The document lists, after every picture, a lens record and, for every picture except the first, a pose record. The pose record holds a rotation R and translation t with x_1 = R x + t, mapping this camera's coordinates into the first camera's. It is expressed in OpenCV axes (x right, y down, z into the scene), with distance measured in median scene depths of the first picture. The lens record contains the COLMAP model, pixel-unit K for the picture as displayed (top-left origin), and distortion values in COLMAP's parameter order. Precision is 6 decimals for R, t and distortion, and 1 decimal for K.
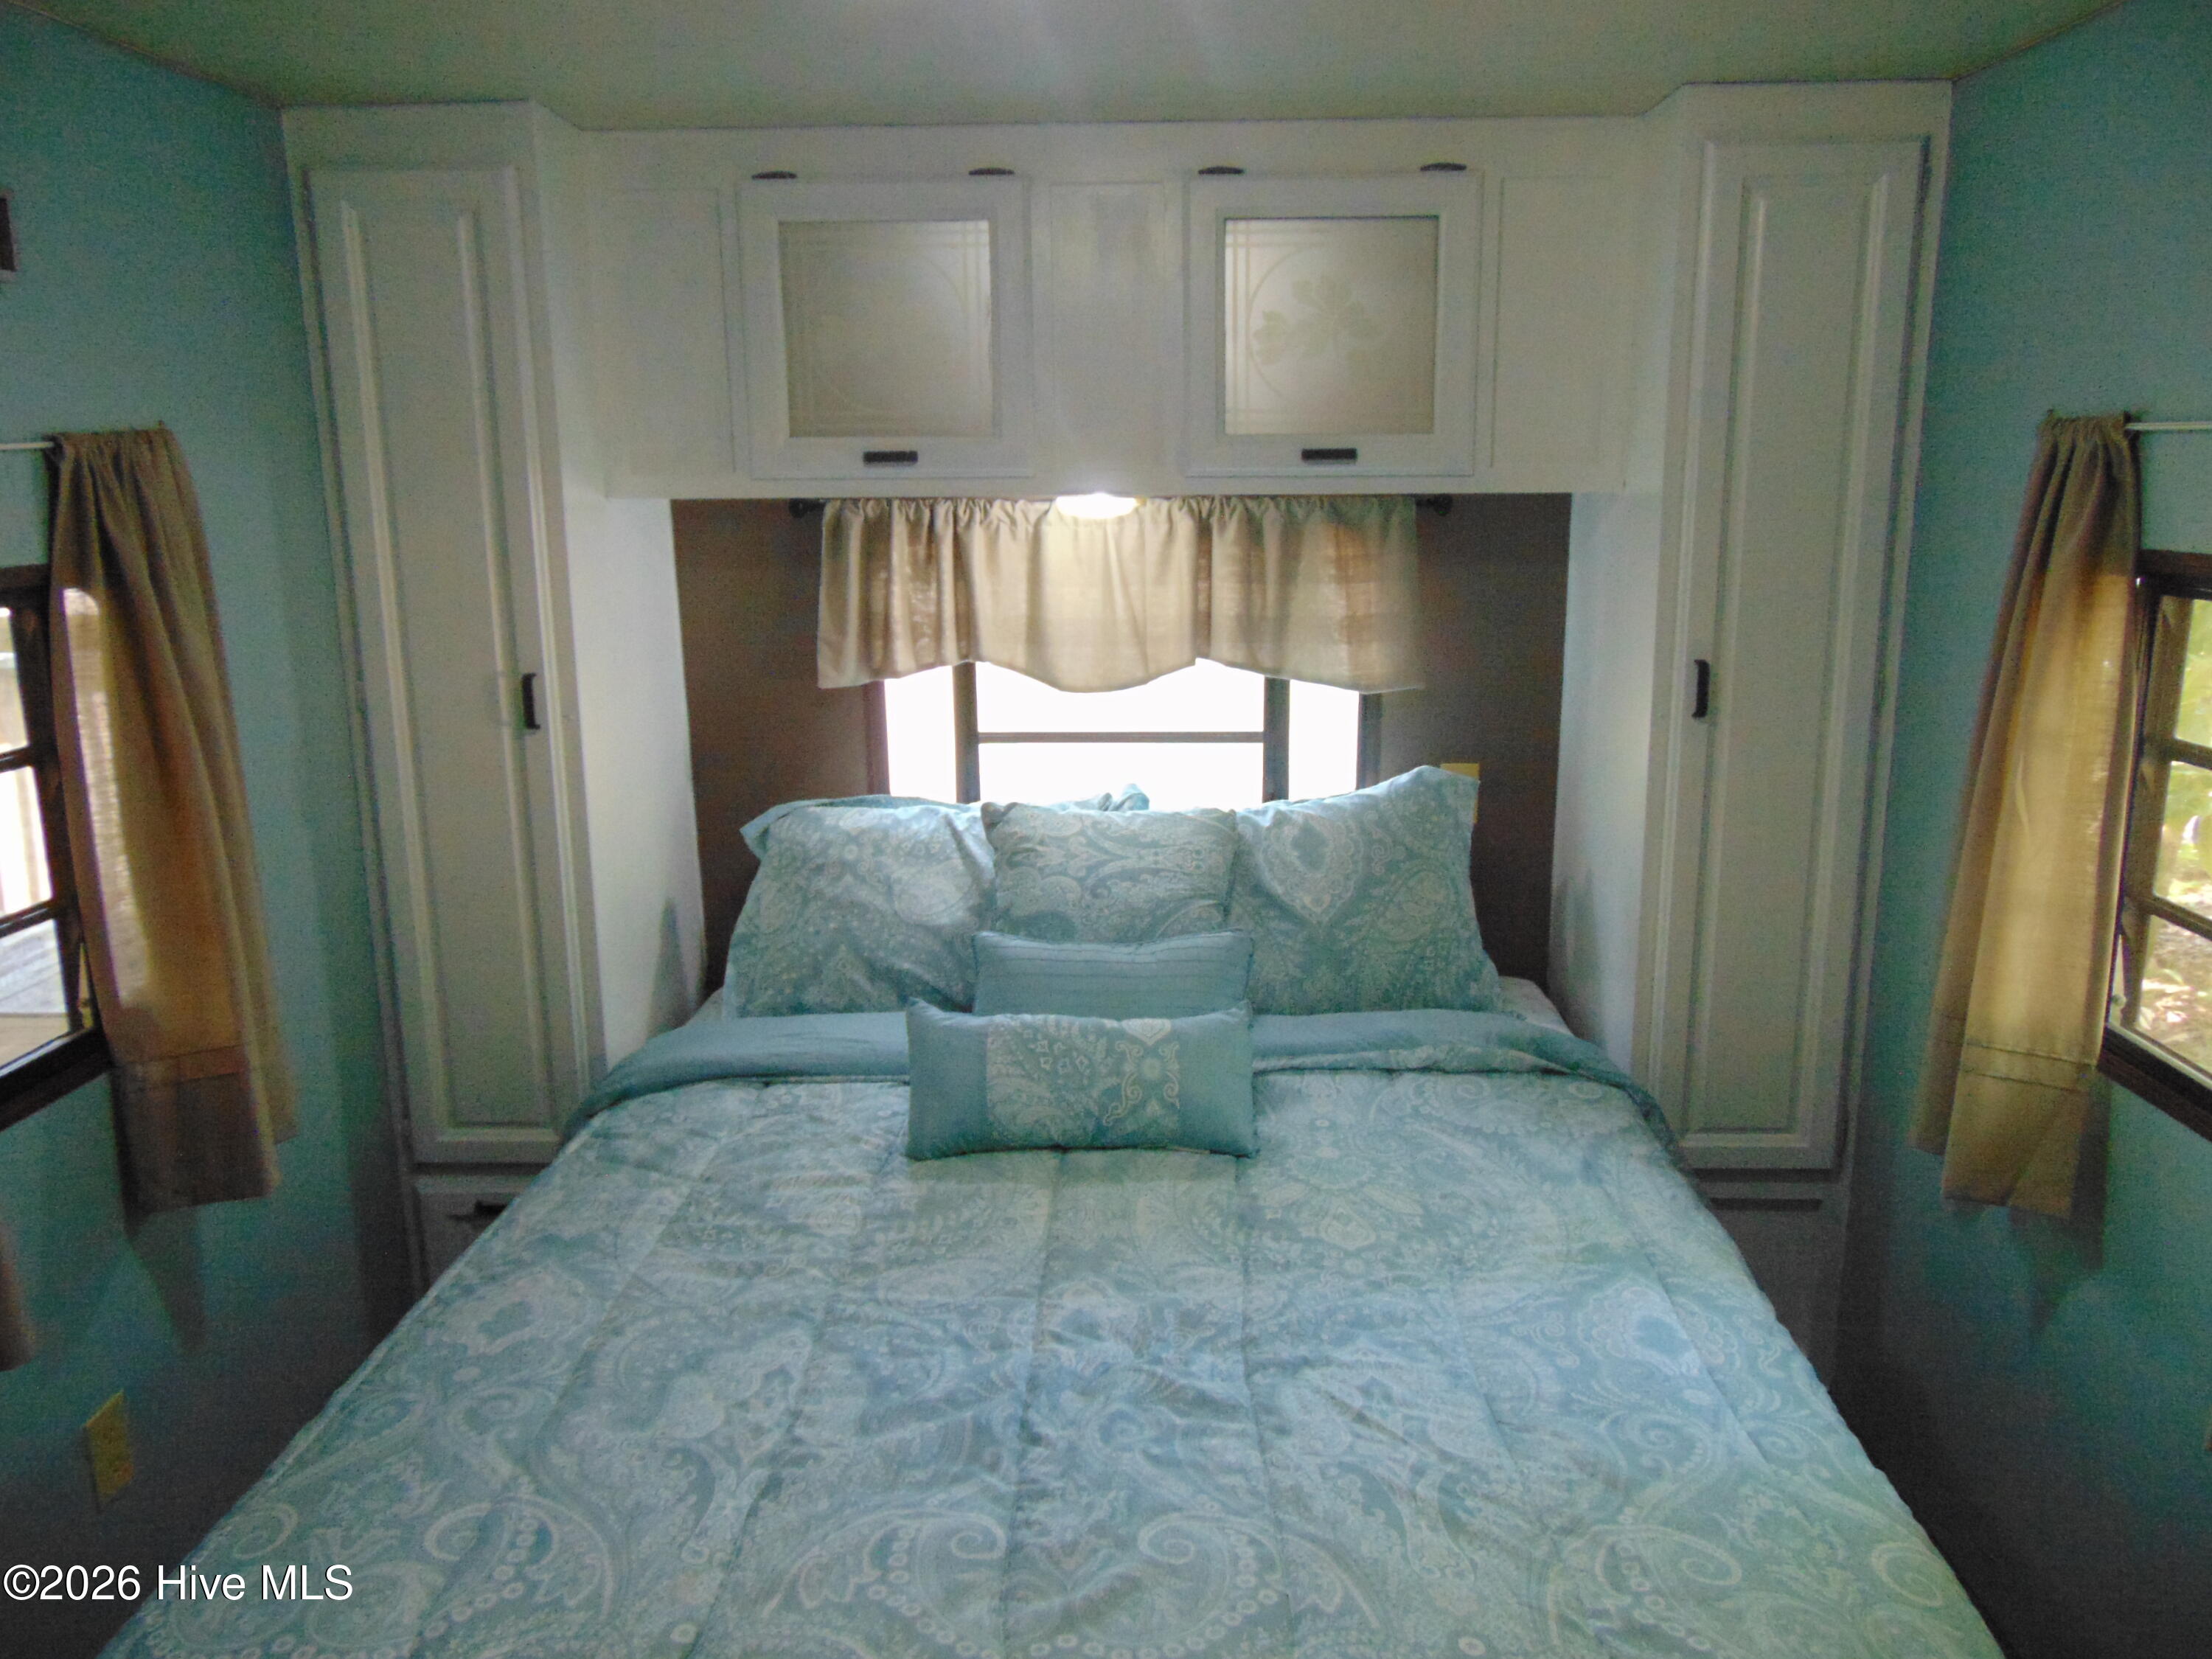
lens RADIAL K [[1663.1, 0, 1103.2], [0, 1663.1, 825.9], [0, 0, 1]] dist [-0.020449, 0.052783]
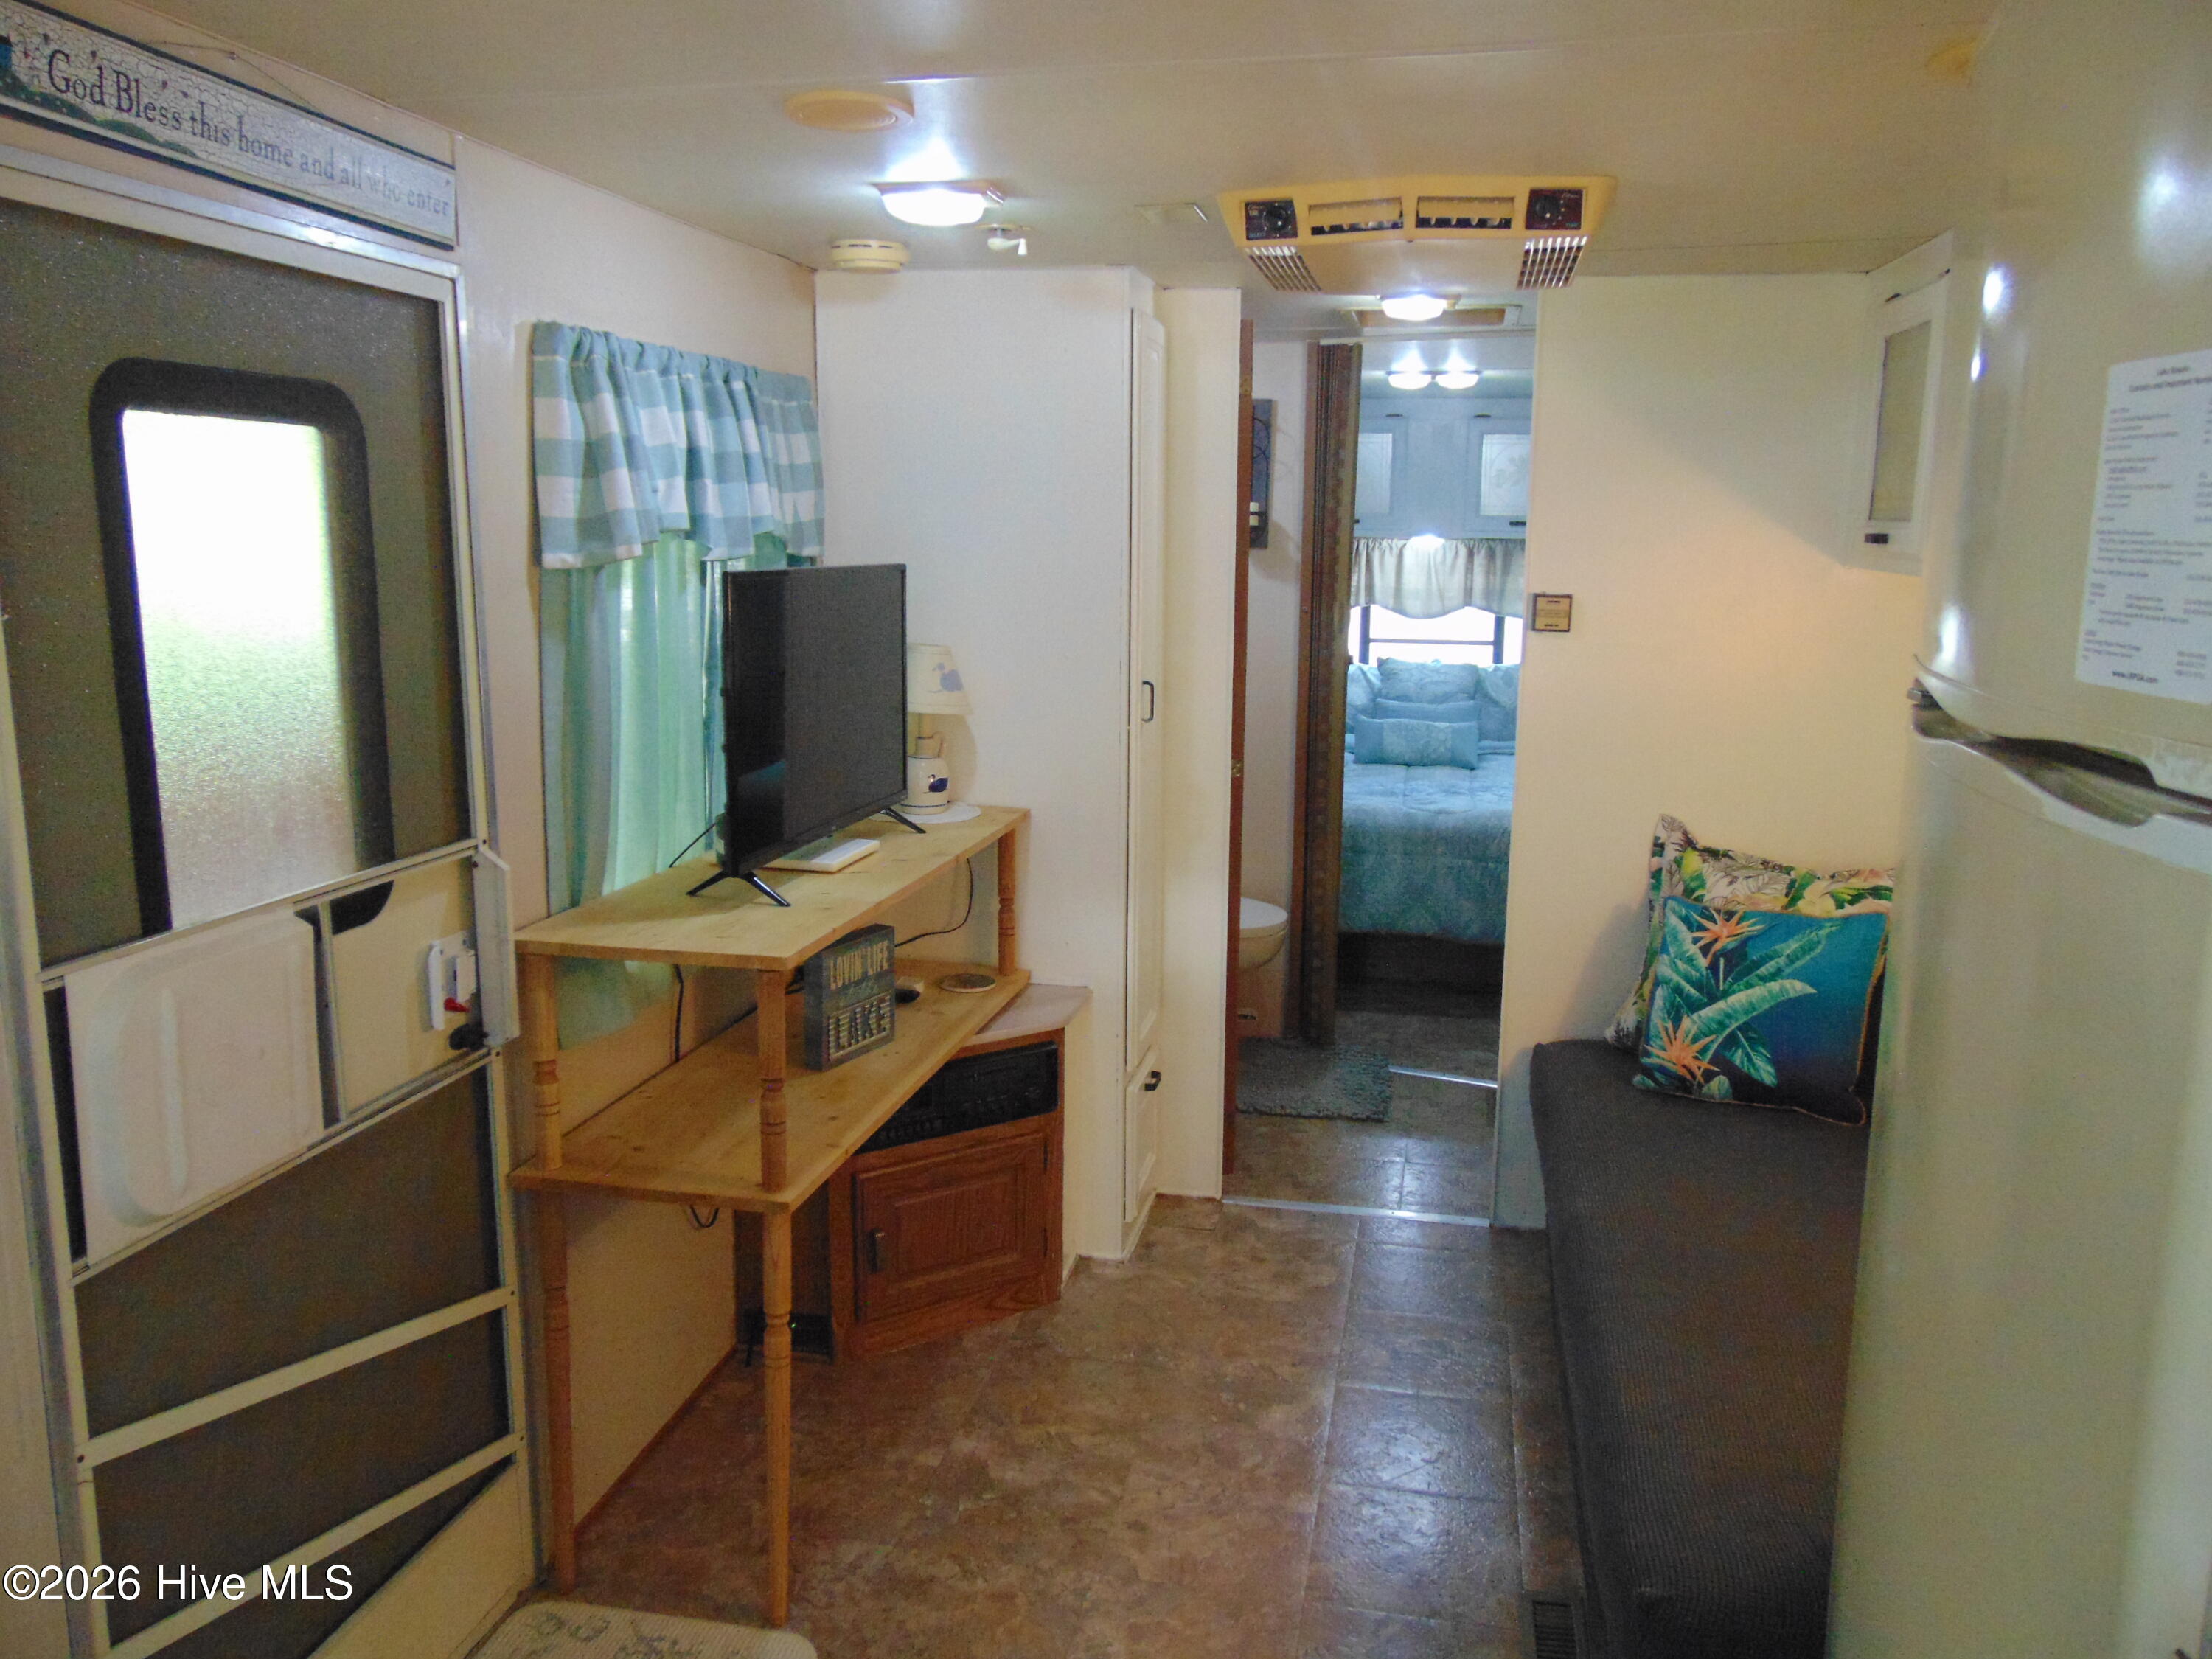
lens RADIAL K [[1663.1, 0, 1111.8], [0, 1663.1, 824.5], [0, 0, 1]] dist [-0.020449, 0.052783]
pose [[0.986995, 0.045002, -0.154322, -0.065105], [-0.049906, 0.998360, -0.028048, 0.315446], [0.152807, 0.035385, 0.987622, -1.476931]]
